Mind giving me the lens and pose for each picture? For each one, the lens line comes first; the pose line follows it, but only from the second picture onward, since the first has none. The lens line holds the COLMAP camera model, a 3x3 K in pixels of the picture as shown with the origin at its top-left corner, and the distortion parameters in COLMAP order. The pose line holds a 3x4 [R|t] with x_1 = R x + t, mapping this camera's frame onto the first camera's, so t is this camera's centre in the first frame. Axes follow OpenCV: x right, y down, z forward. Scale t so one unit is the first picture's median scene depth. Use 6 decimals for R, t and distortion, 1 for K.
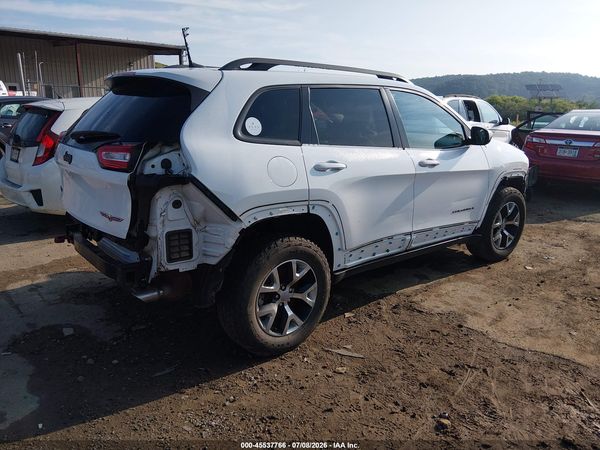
lens RADIAL K [[458.3, 0, 303.7], [0, 458.3, 222.3], [0, 0, 1]] dist [0.064255, -0.114015]
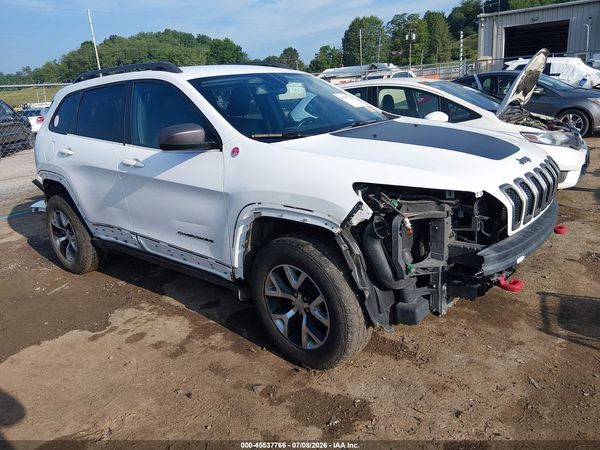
lens RADIAL K [[458.3, 0, 303.7], [0, 458.3, 222.3], [0, 0, 1]] dist [0.064255, -0.114015]
pose [[0.159305, 0.242352, -0.957020, 1.467457], [-0.168754, 0.961817, 0.215476, -0.324212], [0.972699, 0.127175, 0.194120, 1.404067]]
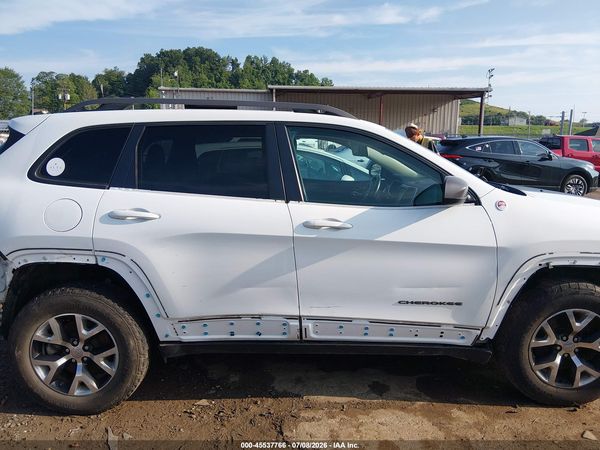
lens RADIAL K [[458.3, 0, 303.7], [0, 458.3, 222.3], [0, 0, 1]] dist [0.064255, -0.114015]
pose [[0.772958, 0.091633, -0.627805, 0.826608], [-0.148040, 0.988250, -0.038024, -0.120123], [0.616944, 0.122331, 0.777441, 0.519900]]
